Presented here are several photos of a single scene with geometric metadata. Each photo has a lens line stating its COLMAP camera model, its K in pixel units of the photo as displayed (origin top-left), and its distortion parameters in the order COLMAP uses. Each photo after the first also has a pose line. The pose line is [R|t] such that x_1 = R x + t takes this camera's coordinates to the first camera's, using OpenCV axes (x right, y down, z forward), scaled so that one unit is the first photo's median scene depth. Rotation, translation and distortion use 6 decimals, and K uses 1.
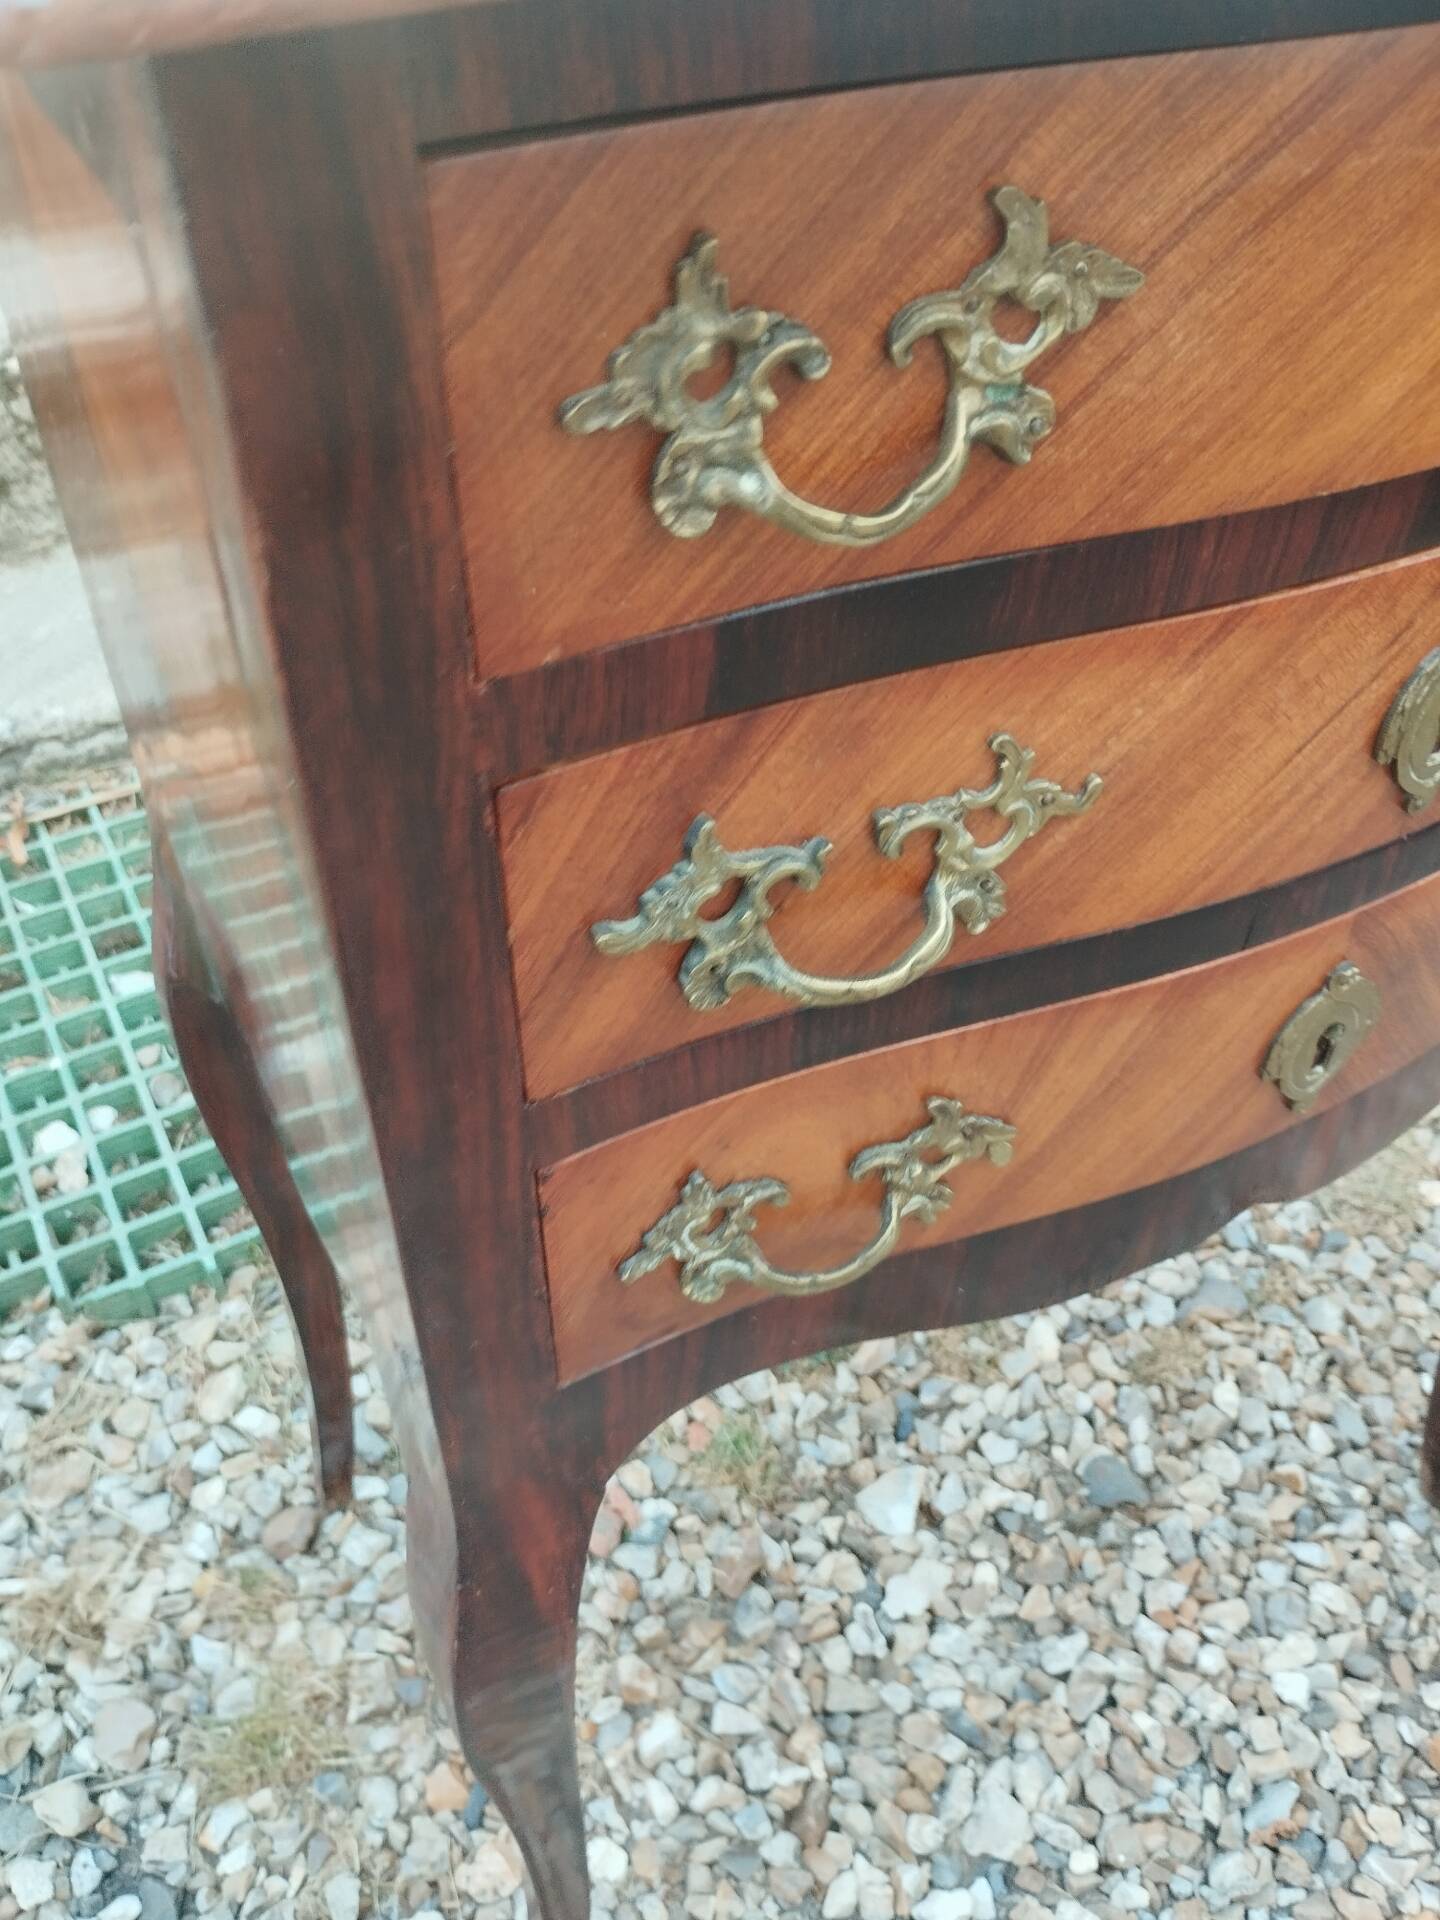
lens RADIAL K [[1643.4, 0, 717.4], [0, 1643.4, 959.8], [0, 0, 1]] dist [0.057279, -0.106399]
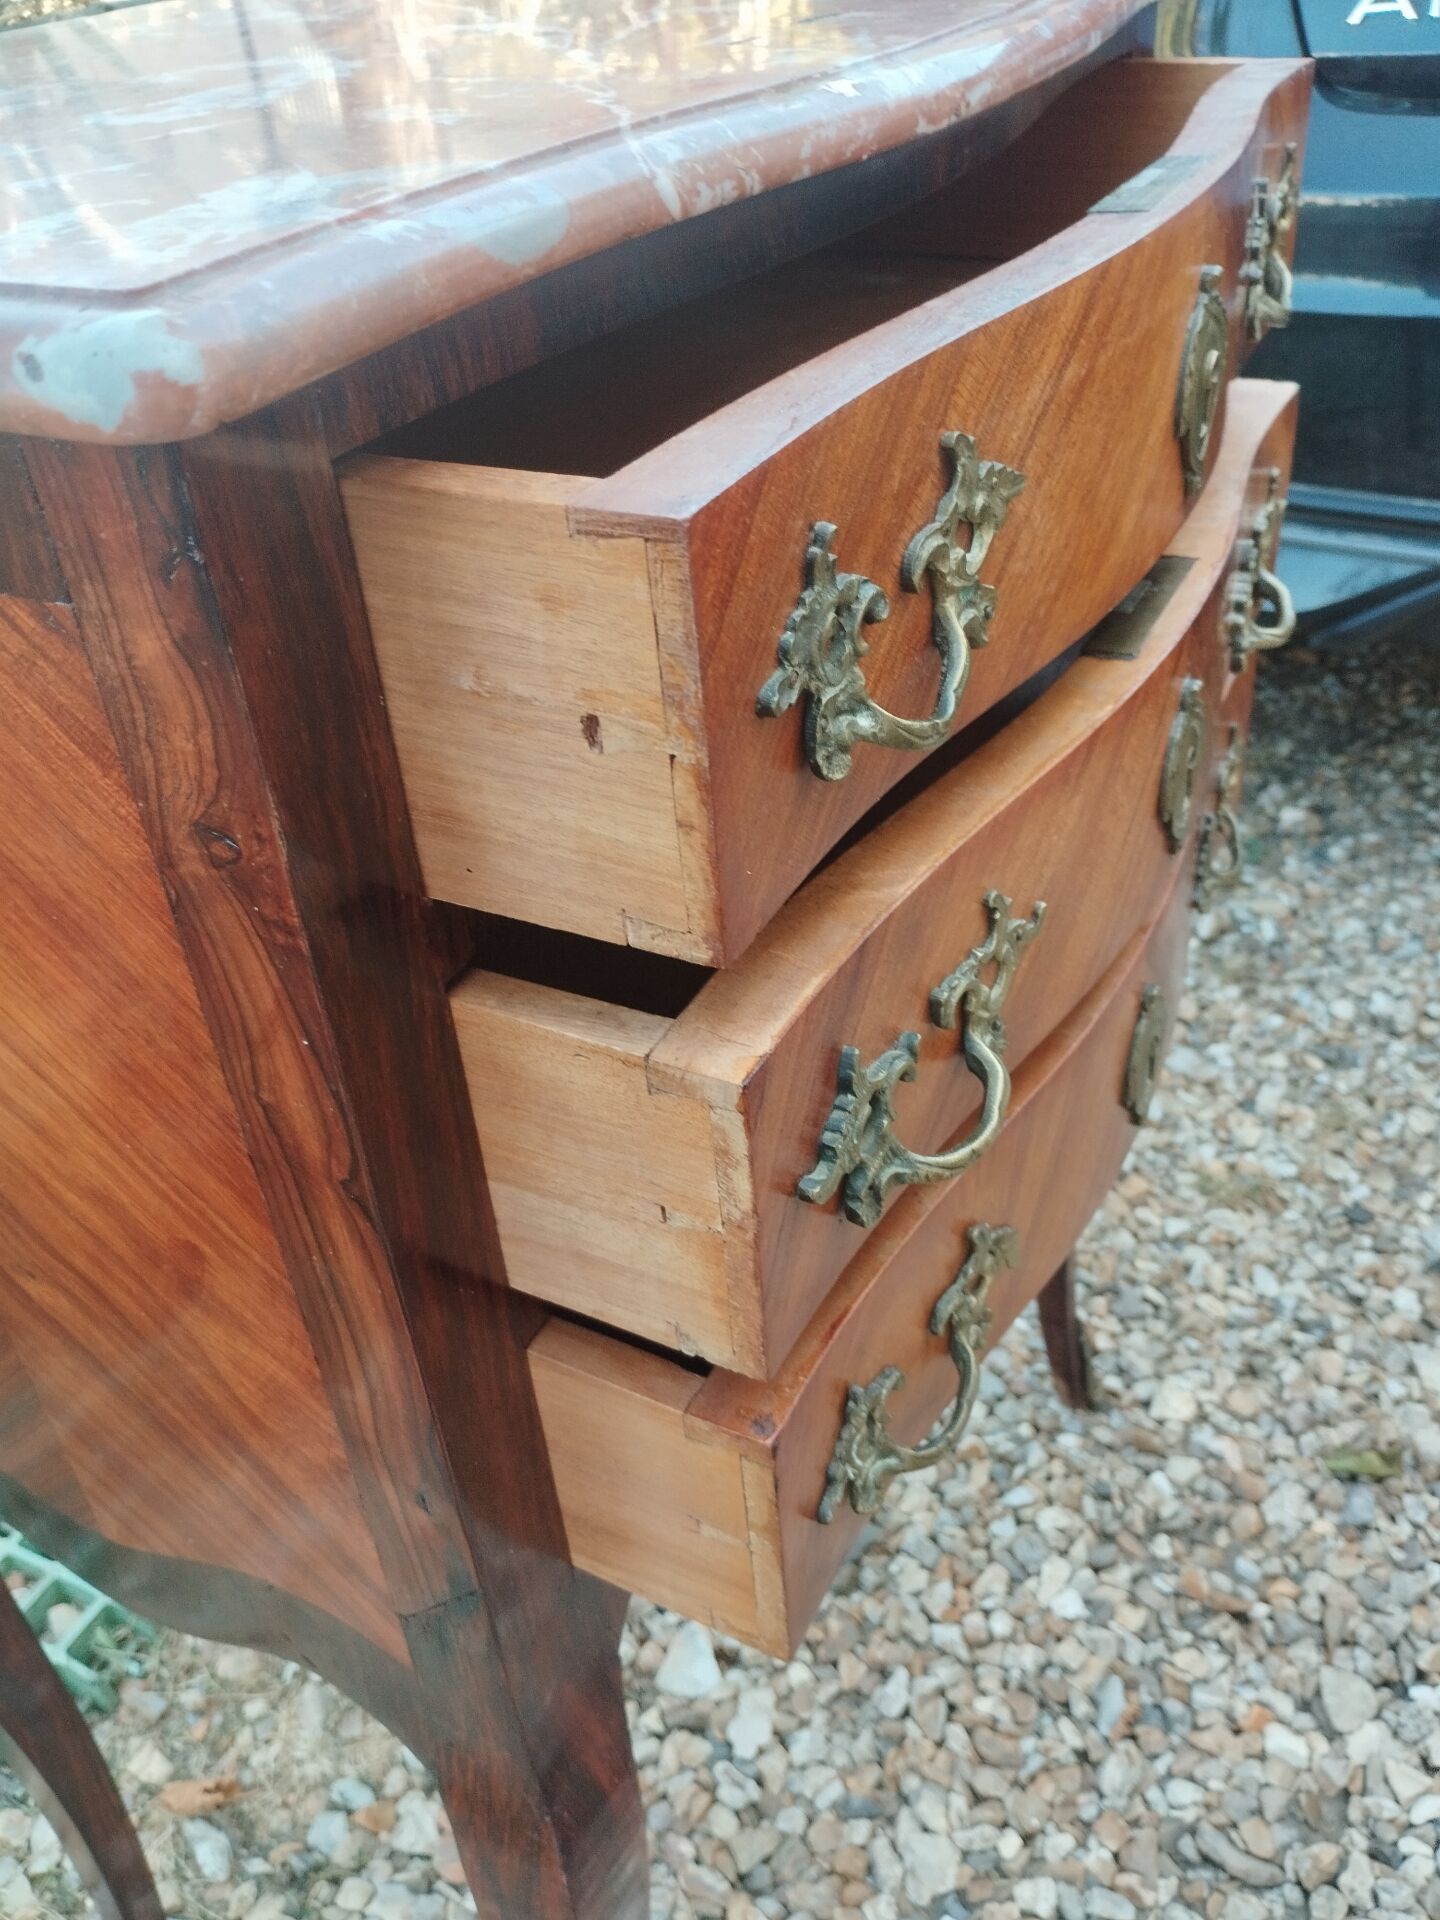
lens RADIAL K [[1650.8, 0, 739.1], [0, 1650.8, 951.0], [0, 0, 1]] dist [0.066018, -0.112368]
pose [[0.821888, -0.368091, 0.434753, -0.161746], [0.438388, 0.896047, -0.070106, 0.017191], [-0.363754, 0.248210, 0.897817, -0.052464]]
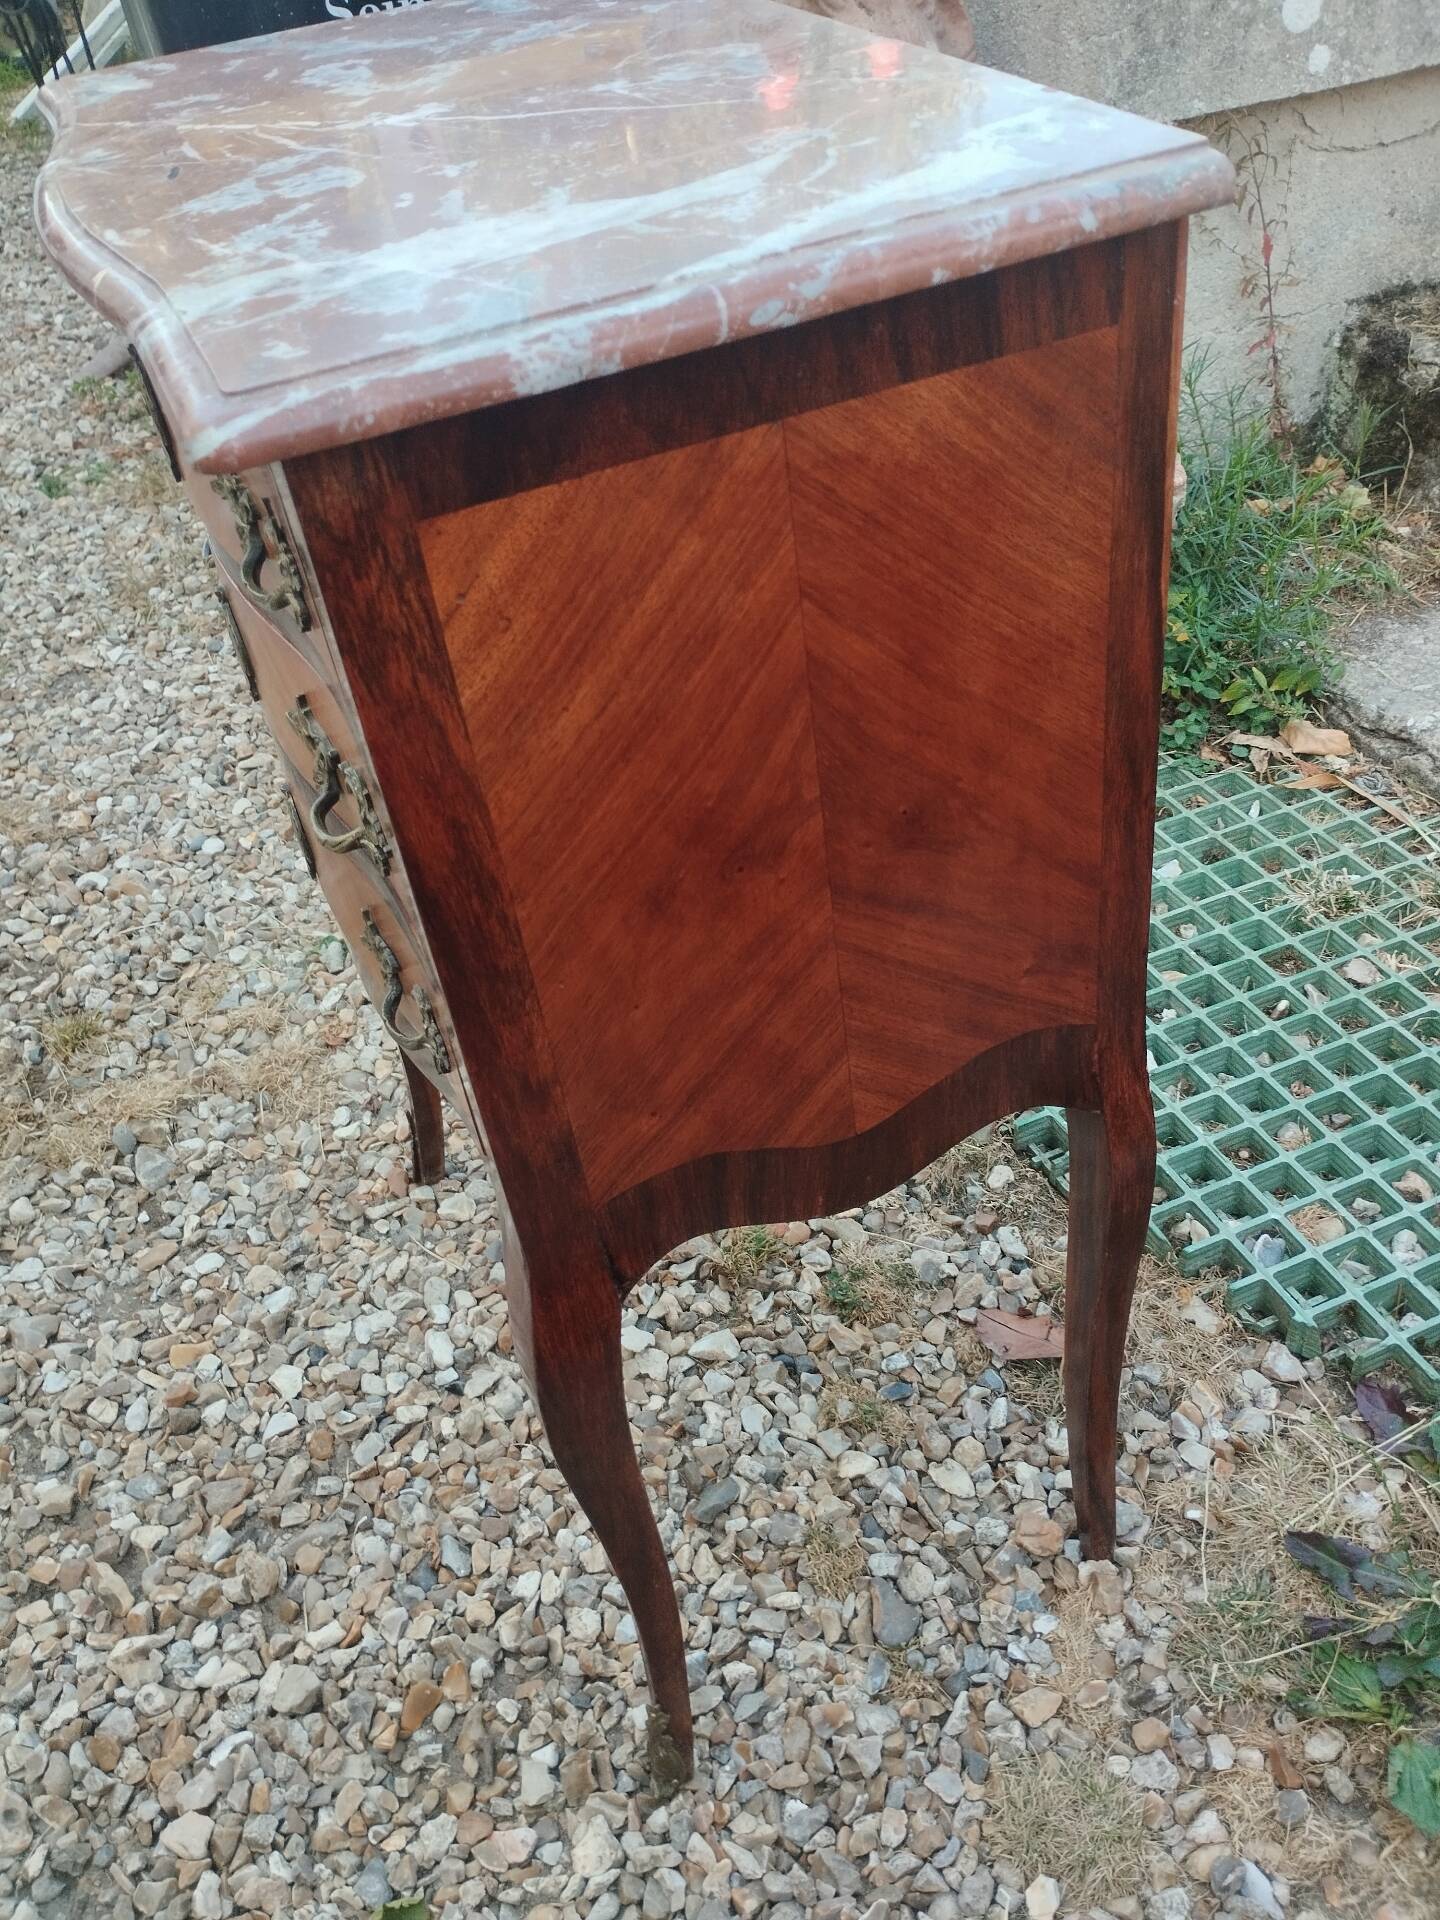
lens RADIAL K [[1643.4, 0, 717.4], [0, 1643.4, 959.8], [0, 0, 1]] dist [0.057279, -0.106399]
pose [[-0.096149, 0.637973, -0.764032, 0.950113], [-0.585210, 0.584678, 0.561856, -0.611930], [0.805162, 0.501141, 0.317132, 0.448825]]
